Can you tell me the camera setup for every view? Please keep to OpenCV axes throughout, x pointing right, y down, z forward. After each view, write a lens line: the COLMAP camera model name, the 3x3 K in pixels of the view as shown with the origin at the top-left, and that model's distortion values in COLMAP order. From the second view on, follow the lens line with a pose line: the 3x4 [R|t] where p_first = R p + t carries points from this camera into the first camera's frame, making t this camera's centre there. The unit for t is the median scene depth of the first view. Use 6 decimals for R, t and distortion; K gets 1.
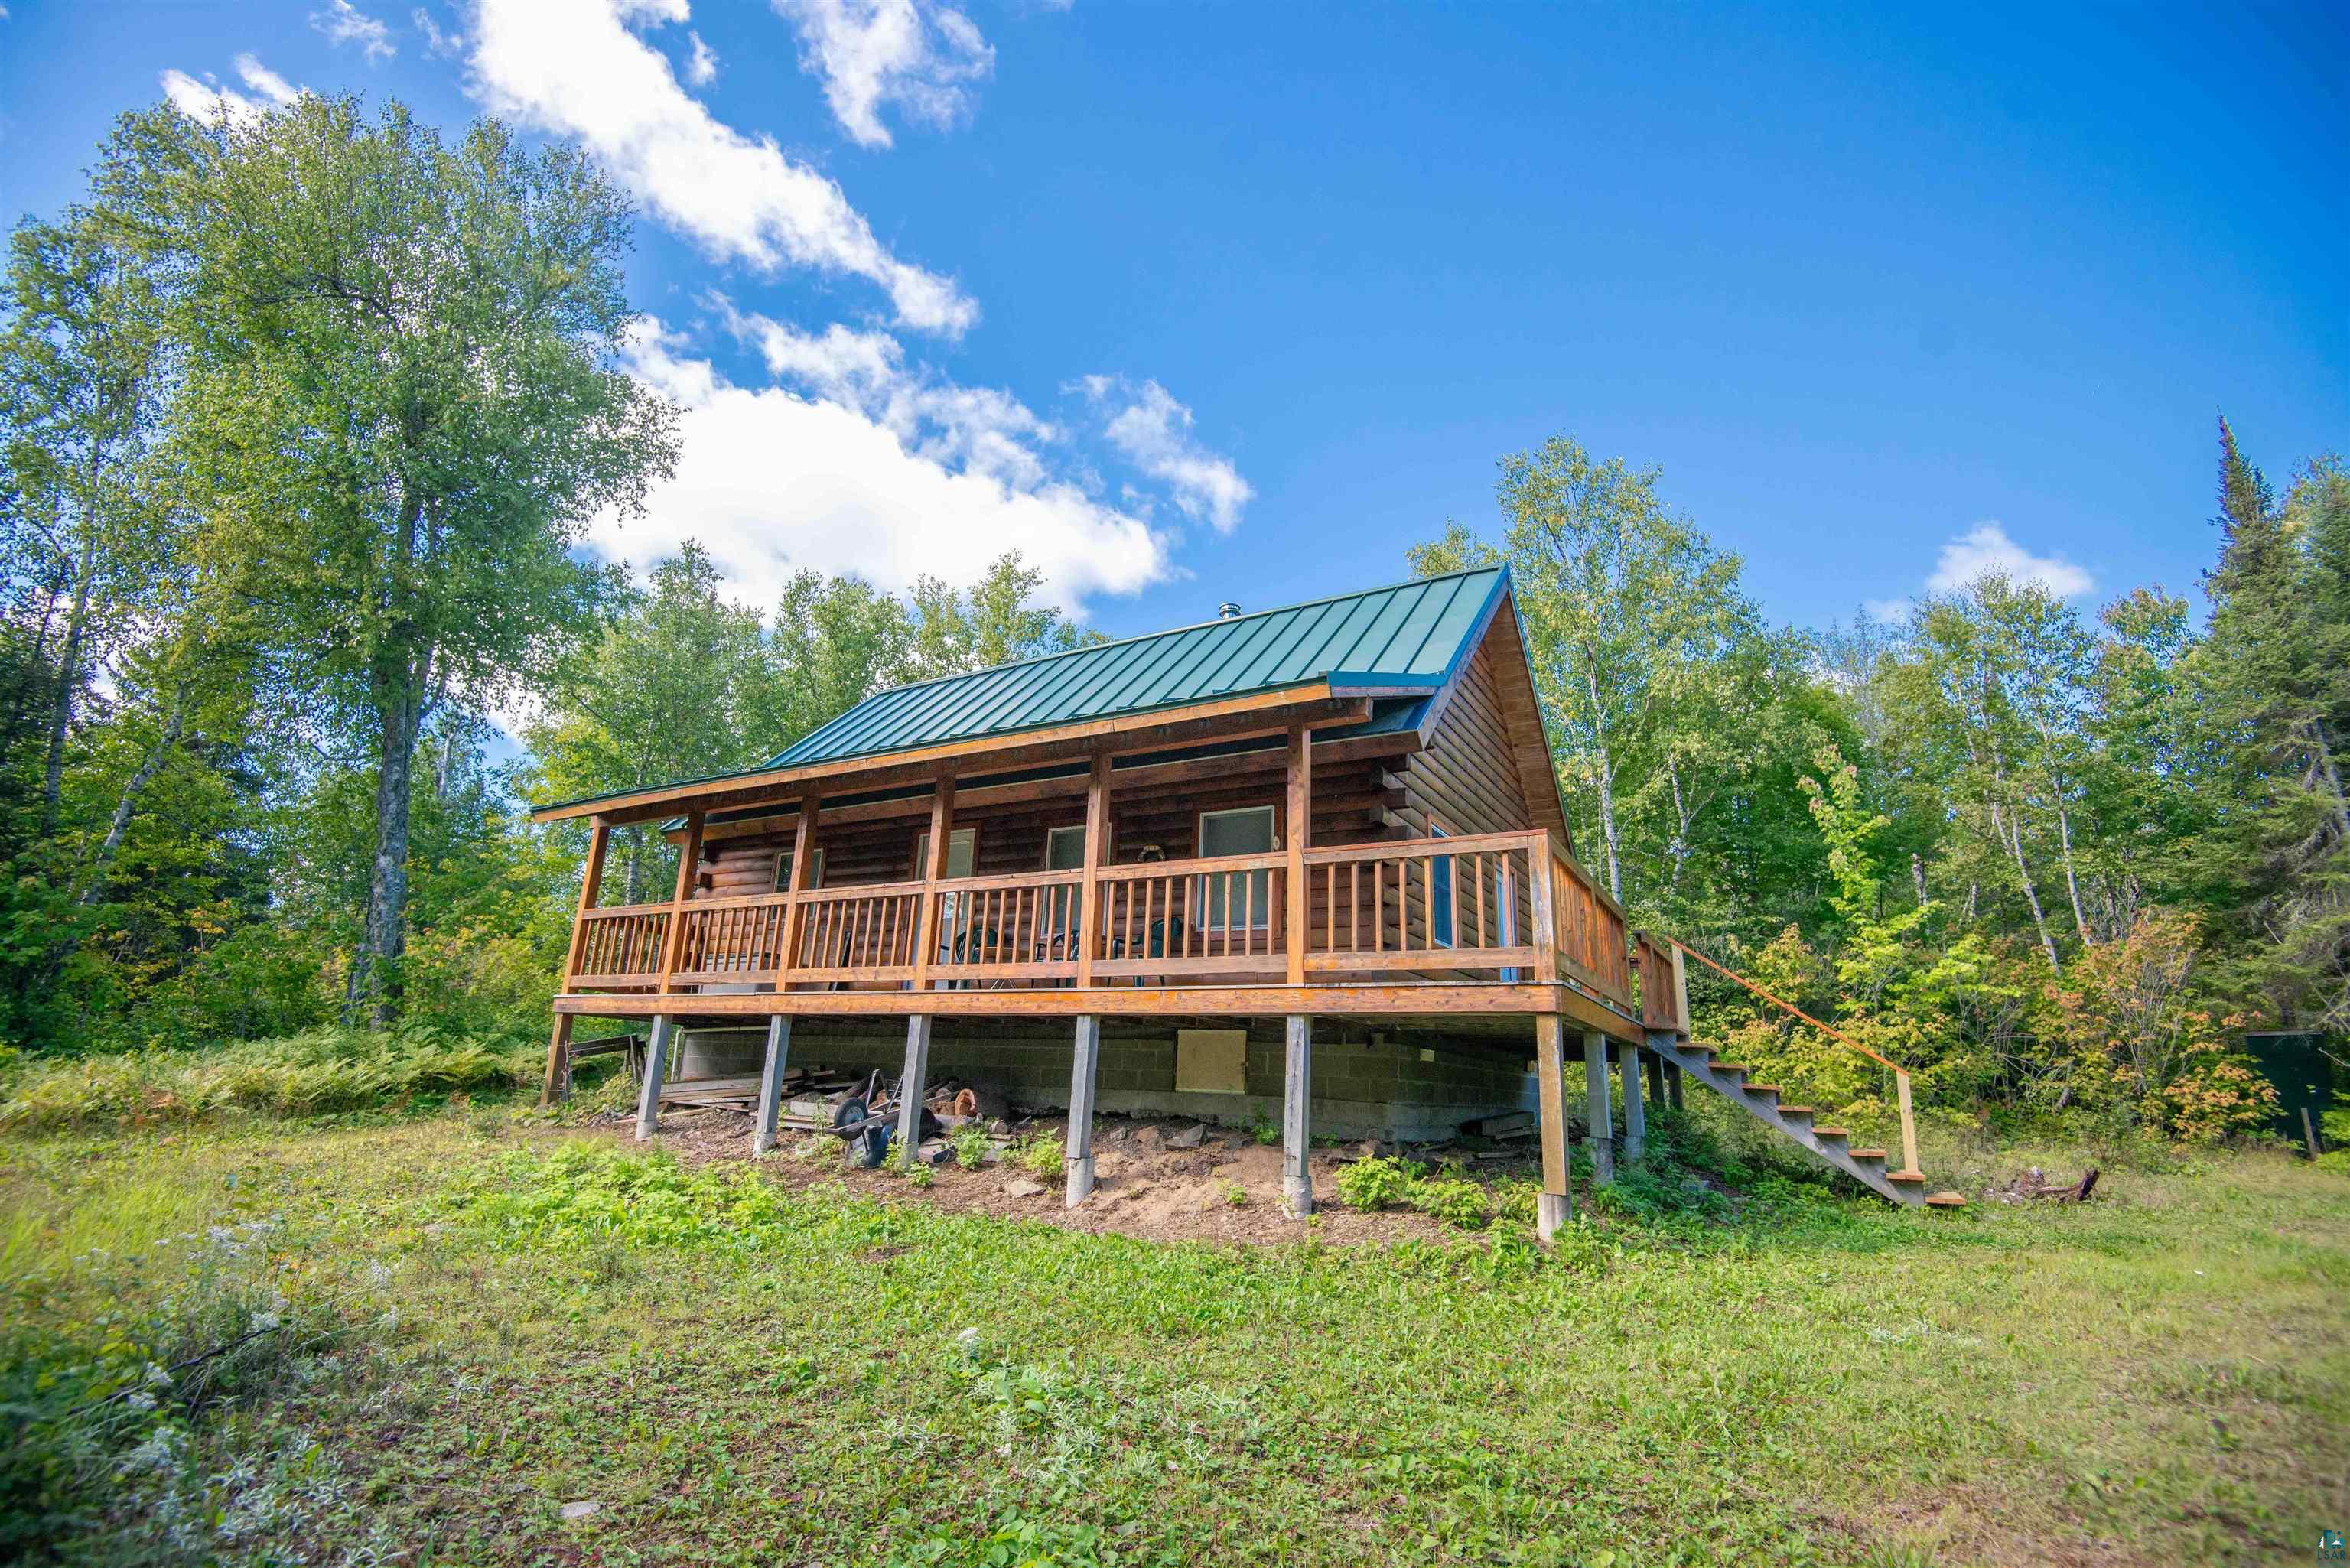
lens RADIAL K [[1093.6, 0, 1152.4], [0, 1093.6, 793.0], [0, 0, 1]] dist [-0.036661, -0.006888]
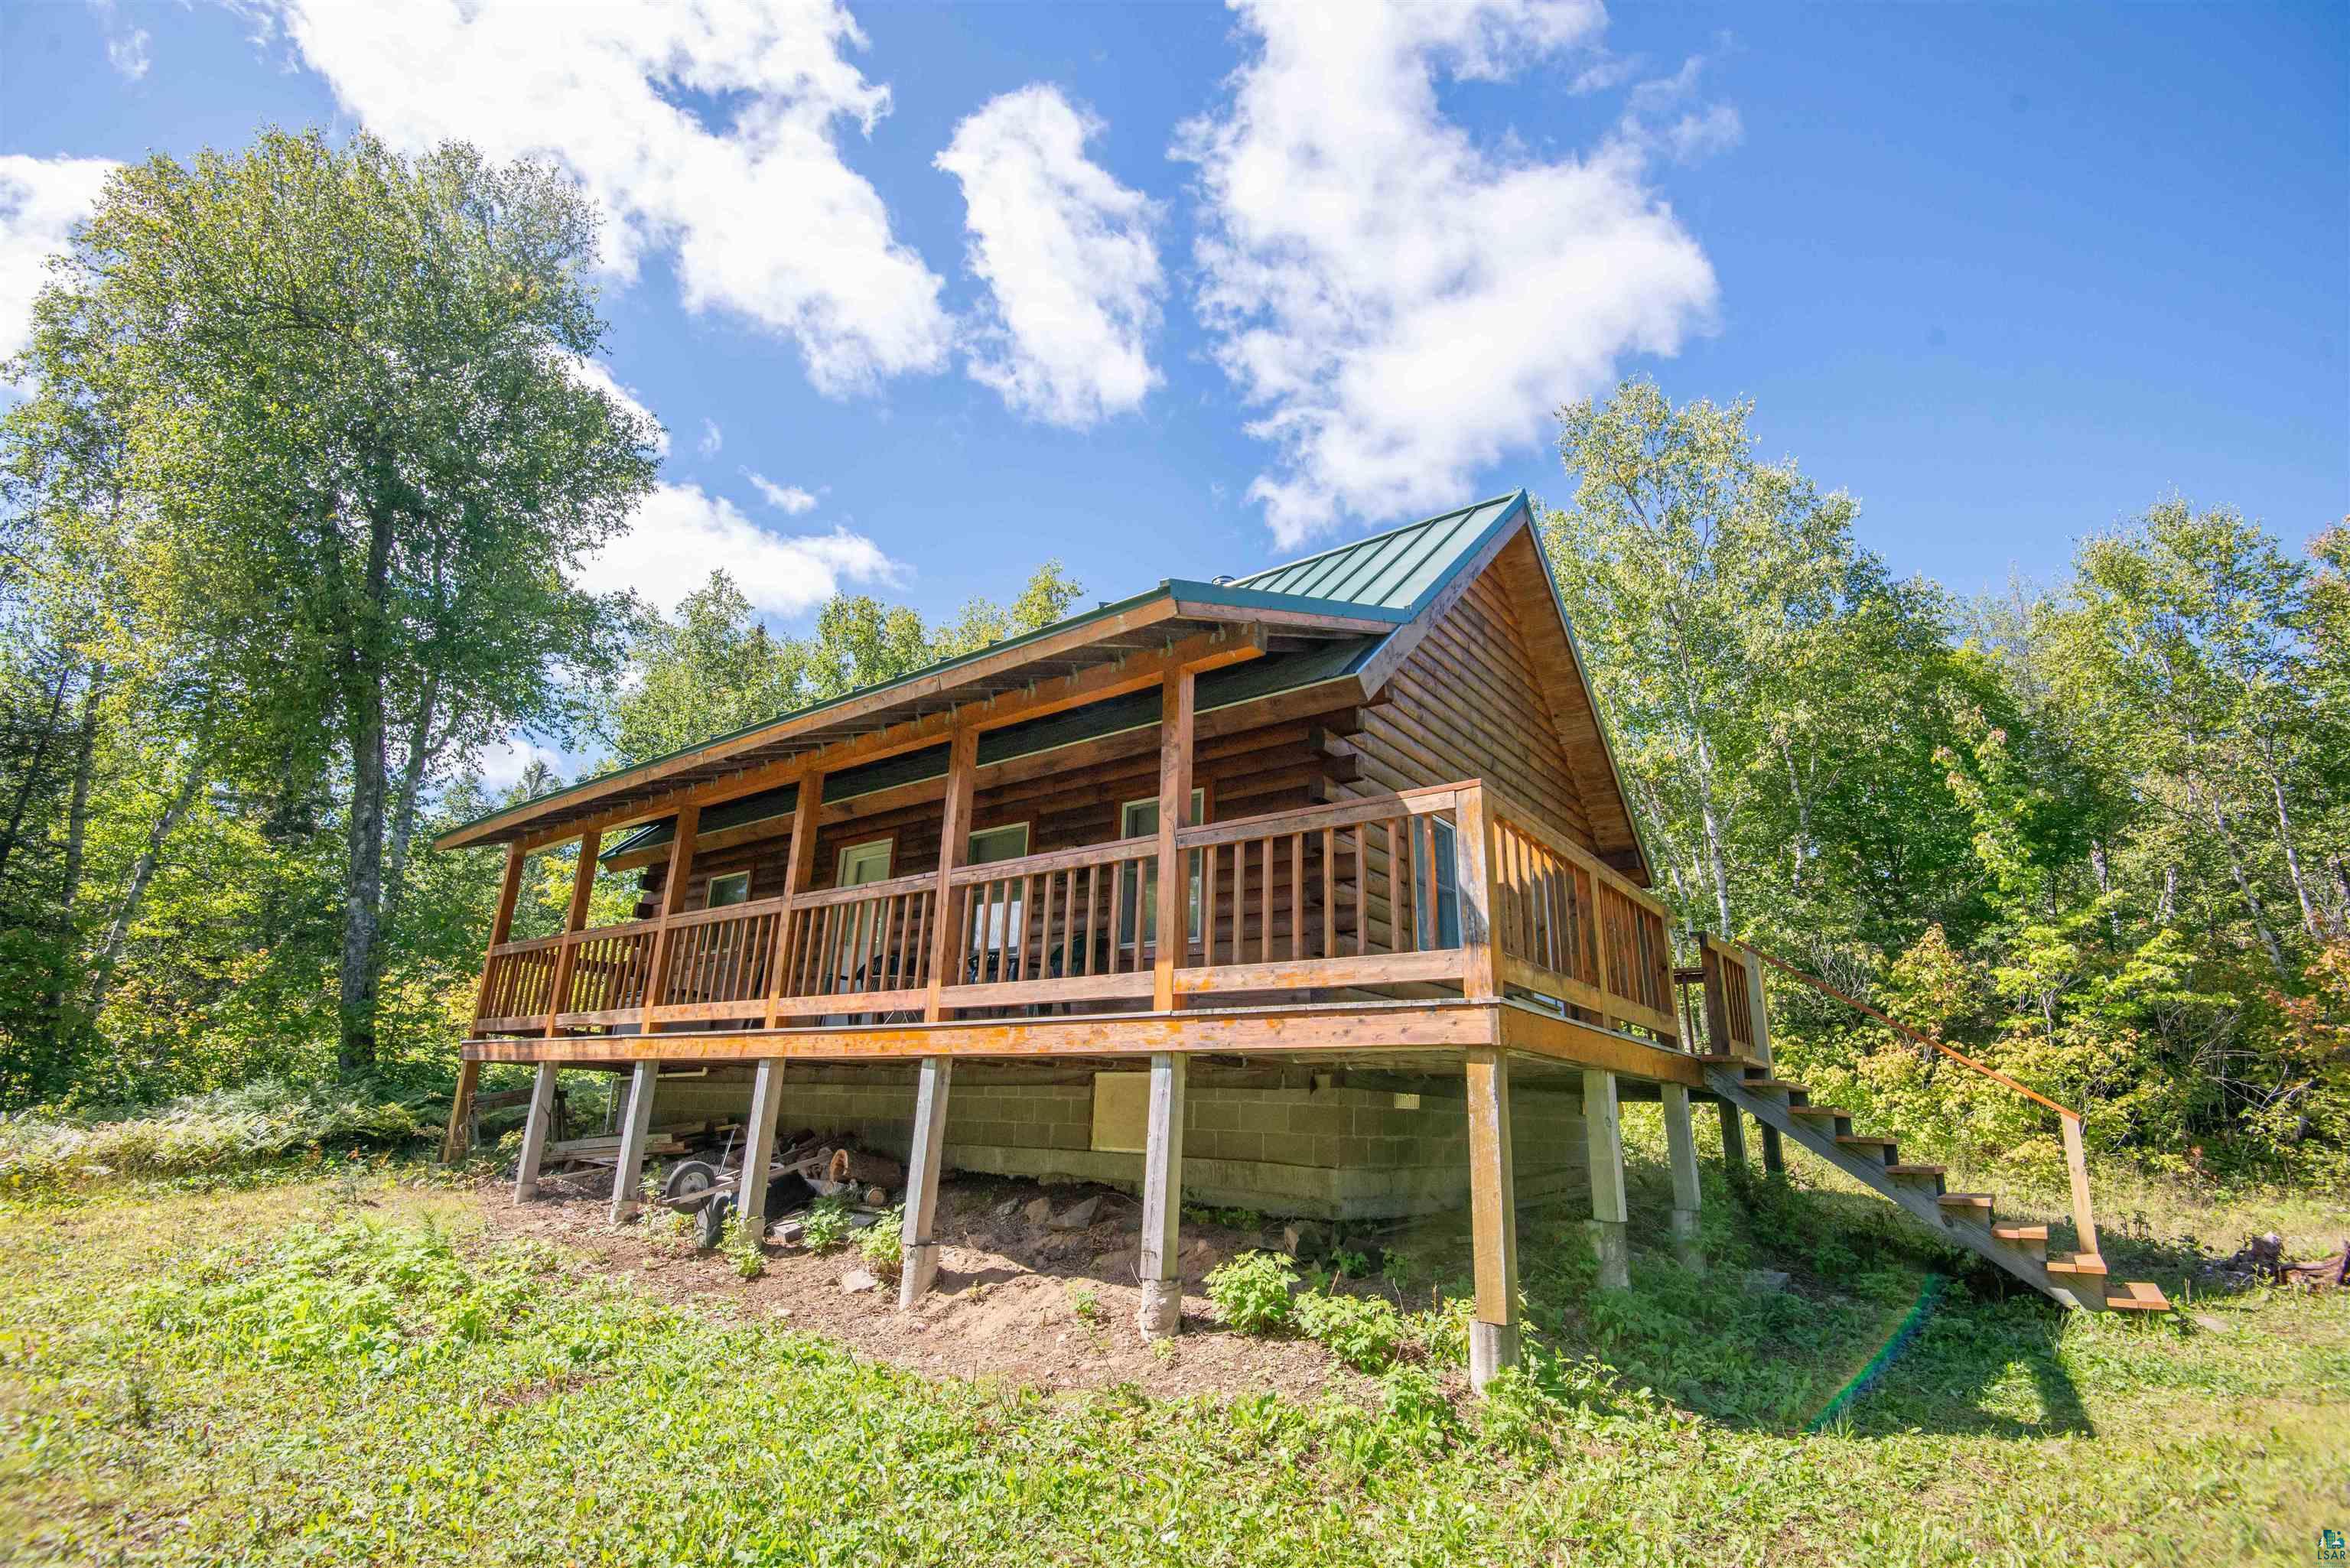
lens RADIAL K [[1093.6, 0, 1163.2], [0, 1093.6, 796.7], [0, 0, 1]] dist [-0.036661, -0.006888]
pose [[0.993390, -0.042934, -0.106459, 0.156285], [0.040013, 0.998766, -0.029421, 0.037926], [0.107590, 0.024966, 0.993882, 0.193284]]
